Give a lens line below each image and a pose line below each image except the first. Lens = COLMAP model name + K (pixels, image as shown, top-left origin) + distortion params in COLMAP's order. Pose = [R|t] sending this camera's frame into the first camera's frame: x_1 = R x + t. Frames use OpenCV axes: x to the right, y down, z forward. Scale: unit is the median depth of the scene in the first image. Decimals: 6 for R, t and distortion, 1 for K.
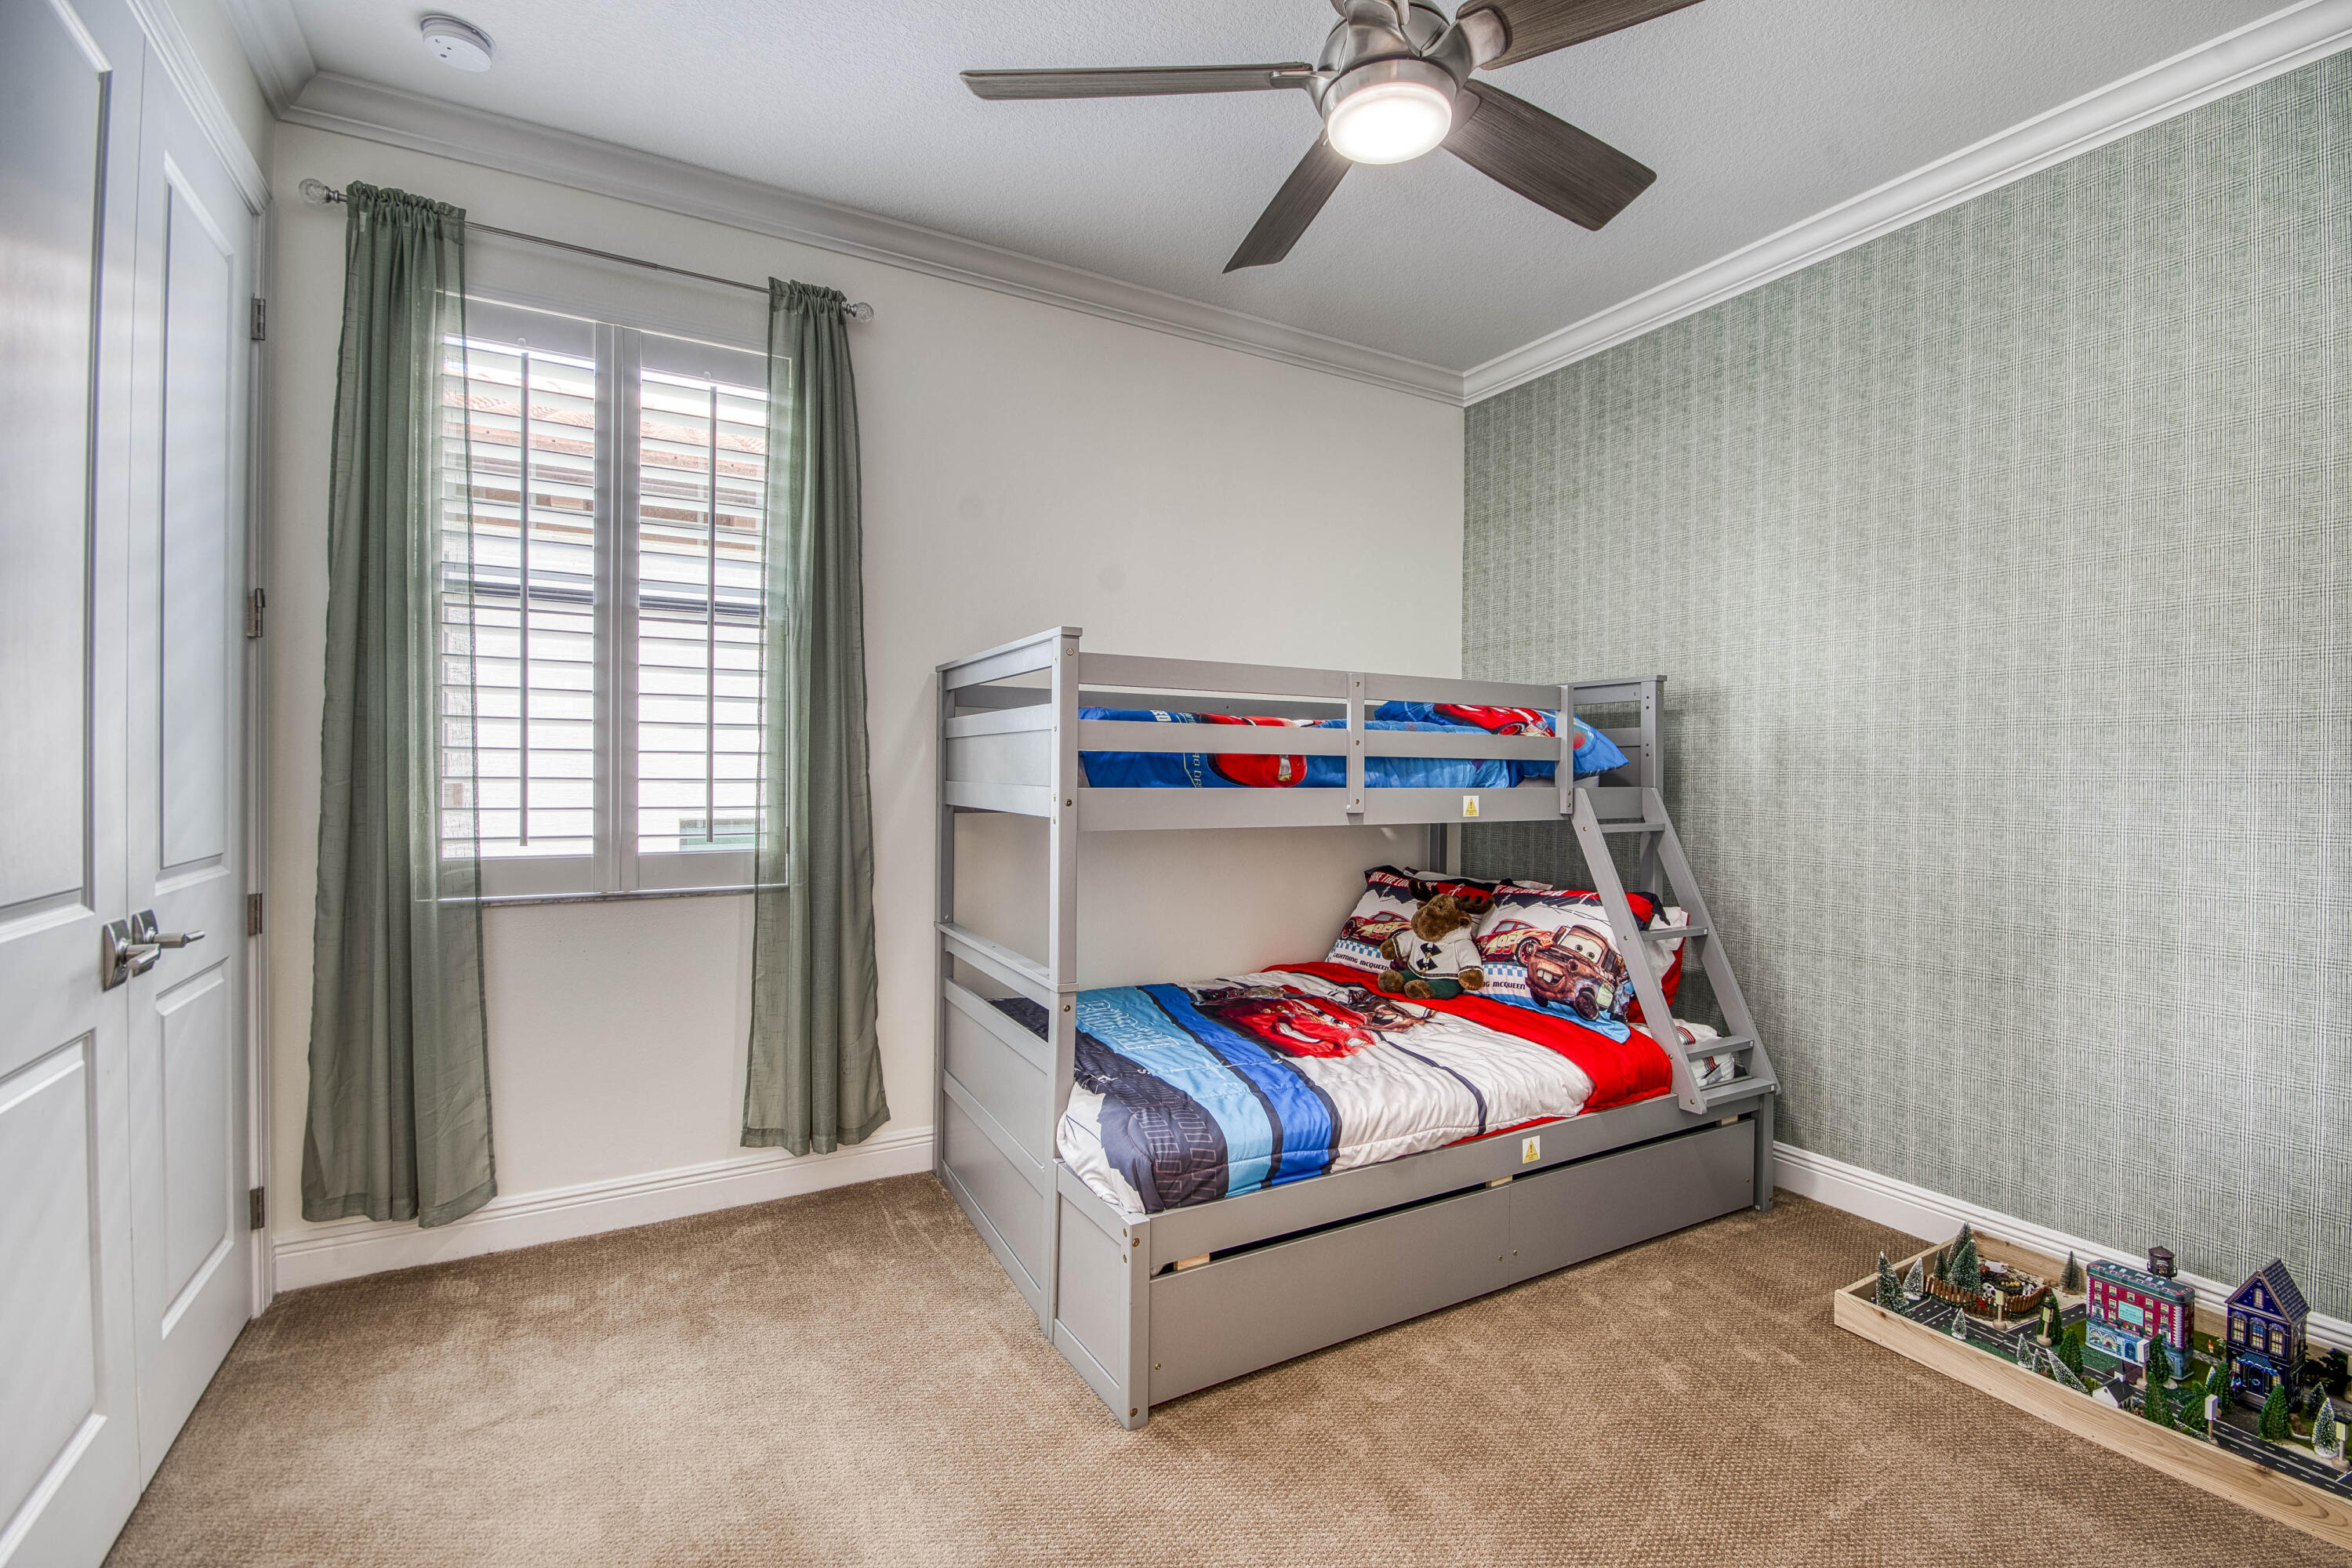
lens RADIAL K [[1038.2, 0, 1176.0], [0, 1038.2, 784.0], [0, 0, 1]] dist [-0.000974, 0.000016]
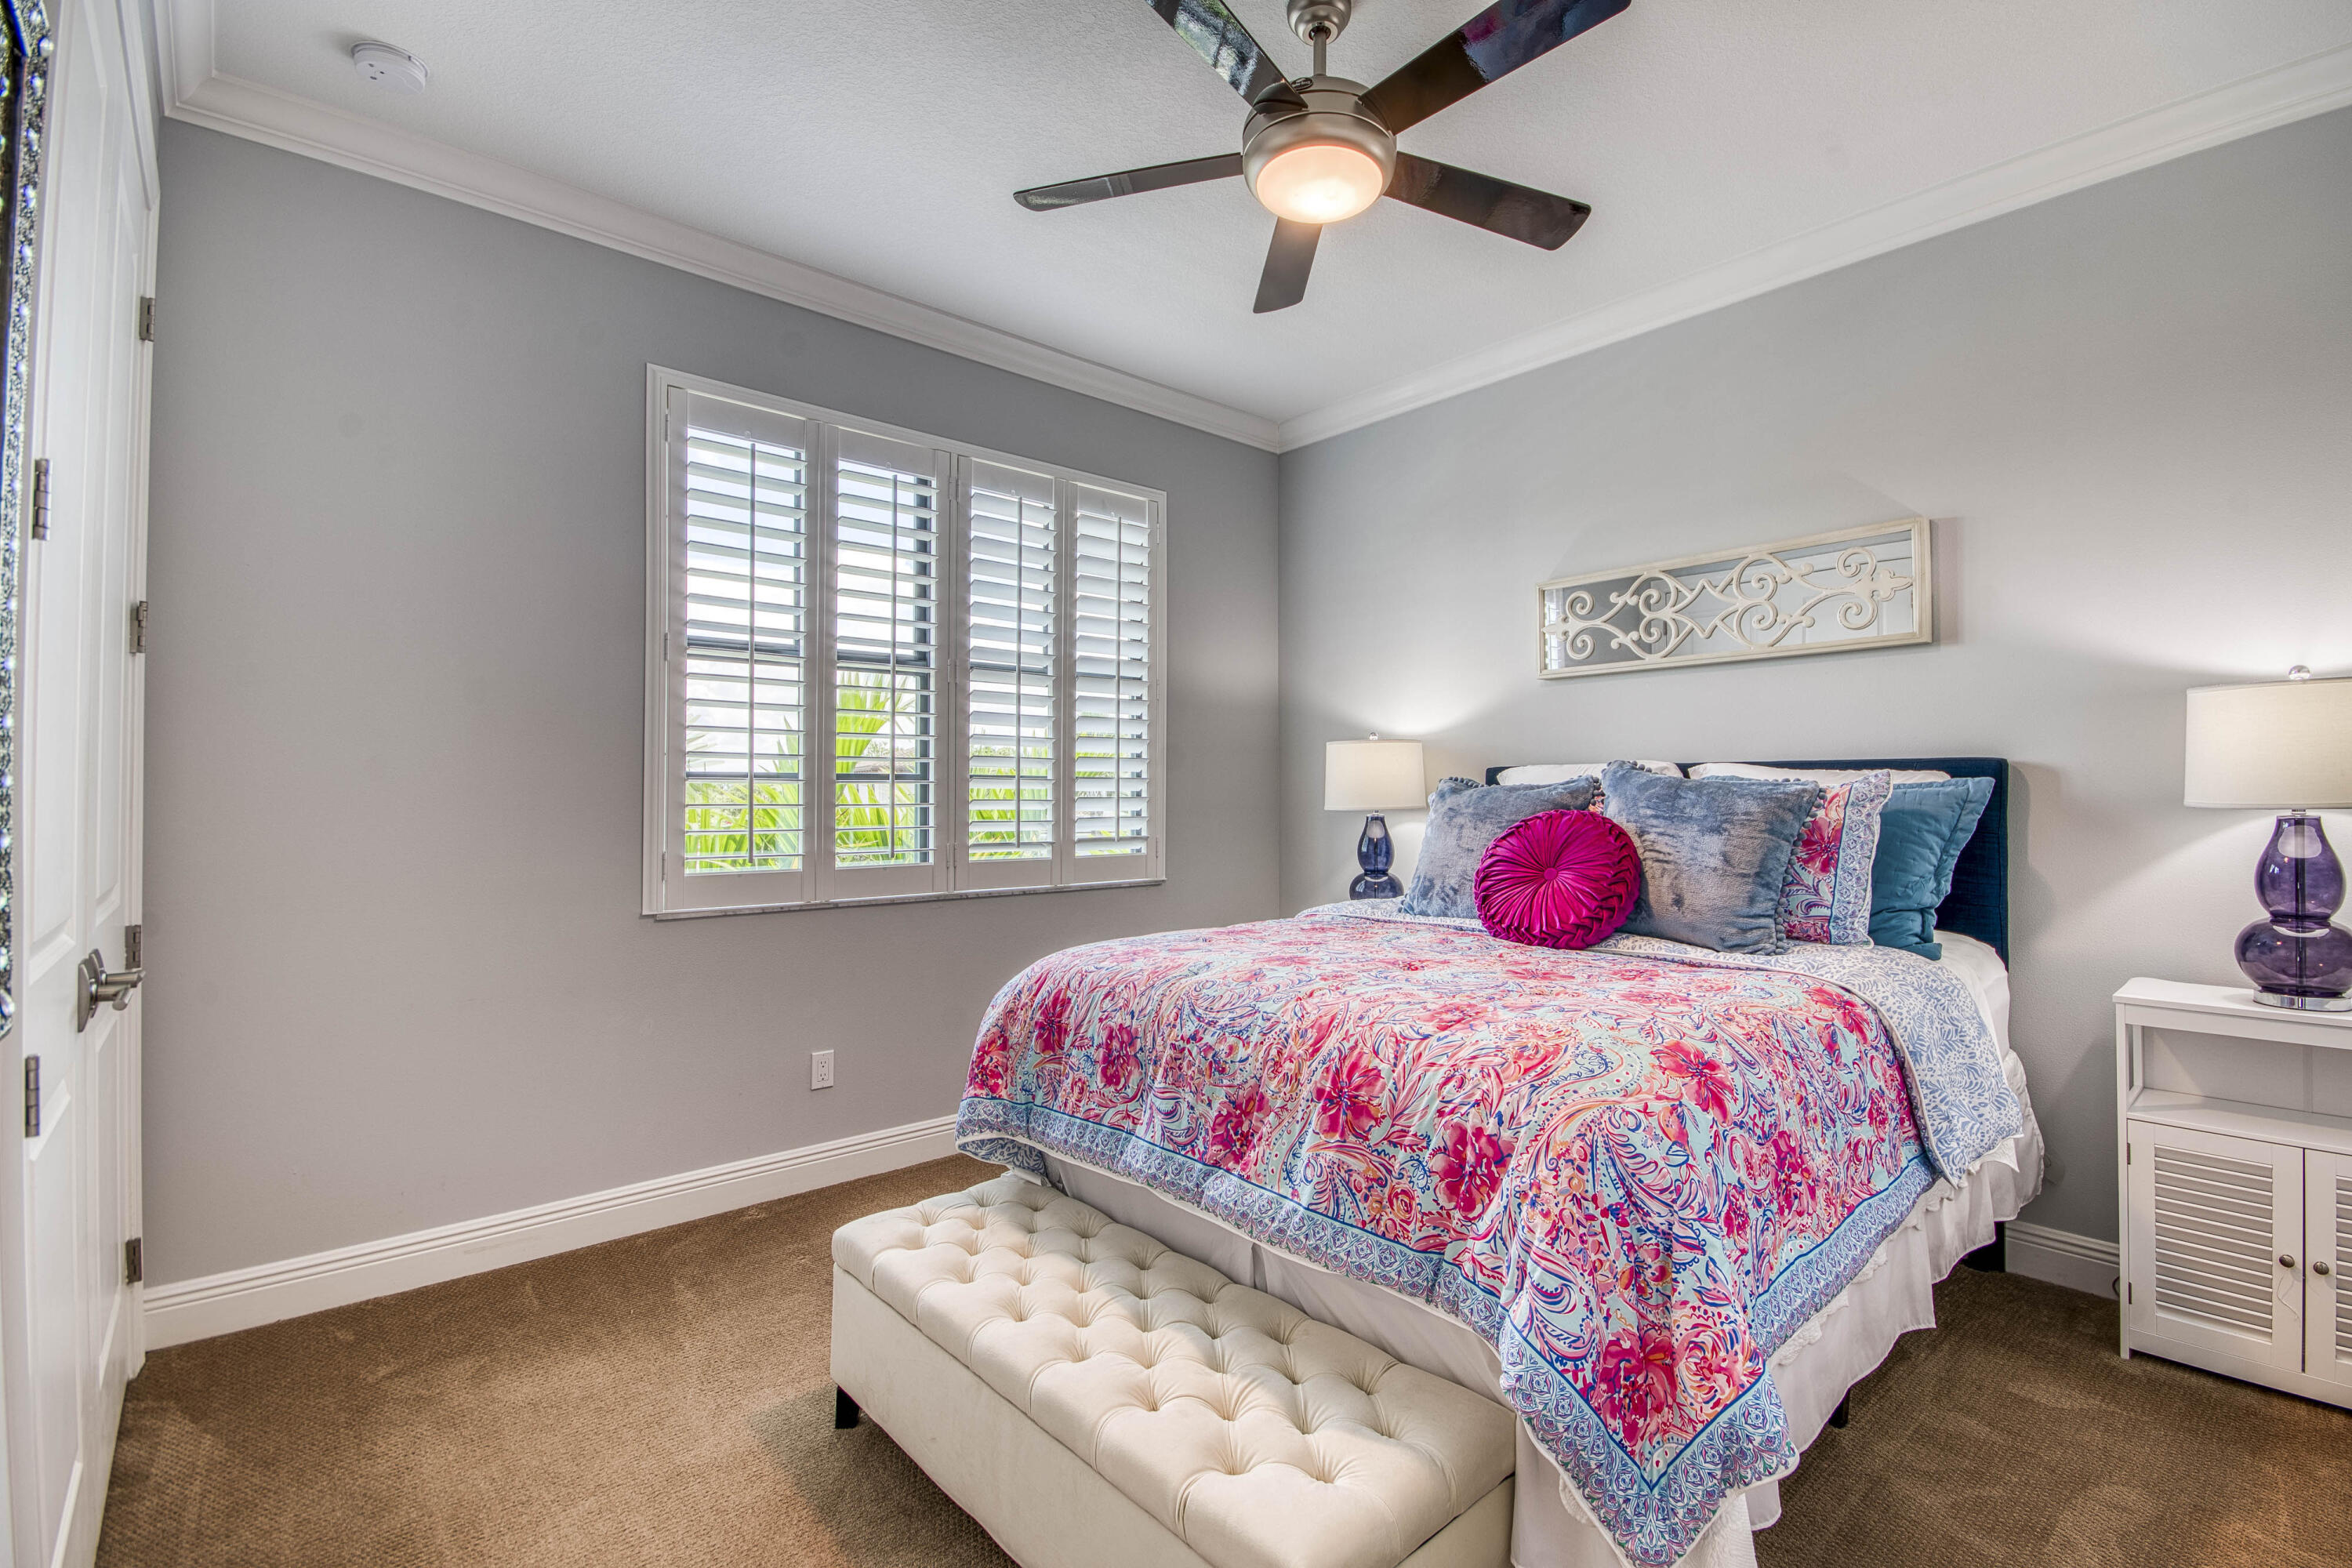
lens RADIAL K [[1021.9, 0, 1176.0], [0, 1021.9, 784.0], [0, 0, 1]] dist [0.000935, -0.000009]
pose [[0.972994, -0.023611, 0.229621, -0.268251], [0.026877, 0.999577, -0.011106, -0.003085], [-0.229262, 0.016978, 0.973217, -0.143273]]
